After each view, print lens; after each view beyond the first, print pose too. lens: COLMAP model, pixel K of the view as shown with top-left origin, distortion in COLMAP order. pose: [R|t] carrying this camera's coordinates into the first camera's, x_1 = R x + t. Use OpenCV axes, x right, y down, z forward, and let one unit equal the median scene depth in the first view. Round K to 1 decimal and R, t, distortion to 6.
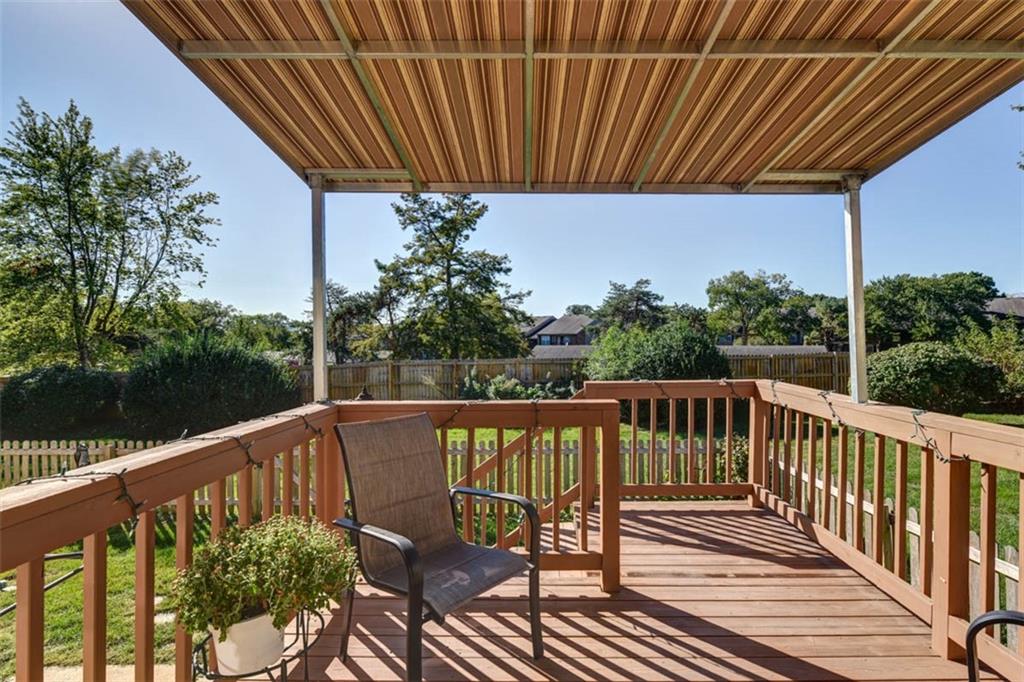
lens RADIAL K [[464.3, 0, 512.0], [0, 464.3, 341.0], [0, 0, 1]] dist [0.002176, 0.000269]
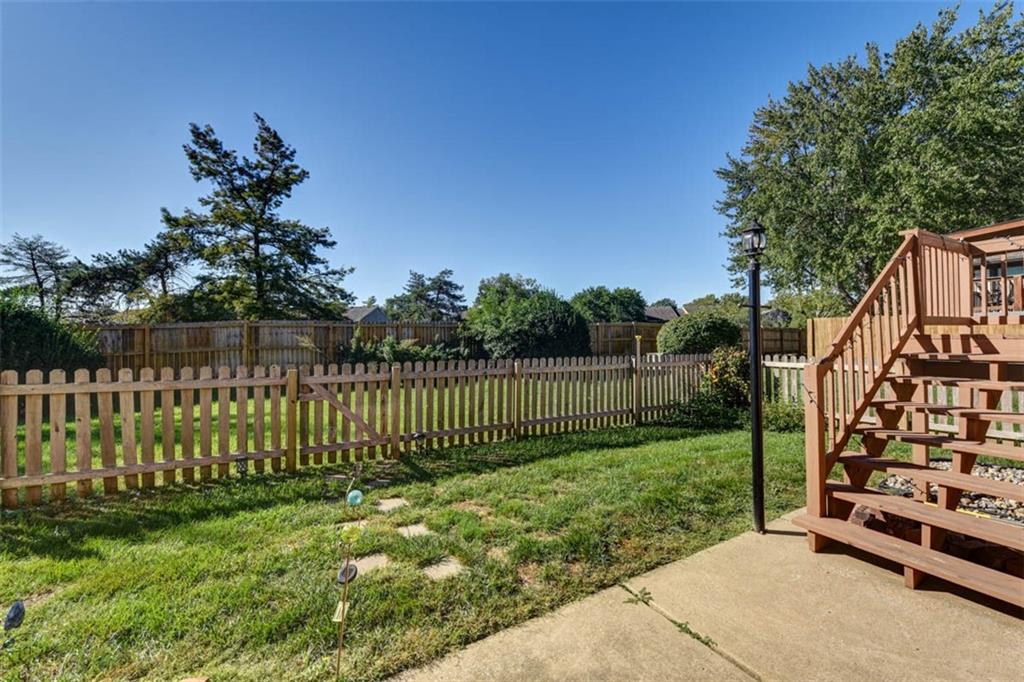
lens RADIAL K [[424.6, 0, 514.6], [0, 424.6, 325.2], [0, 0, 1]] dist [-0.000661, -0.000284]
pose [[0.859857, 0.018351, 0.510206, -0.120816], [-0.004753, 0.999598, -0.027941, 0.035563], [-0.510514, 0.021600, 0.859598, 0.059036]]
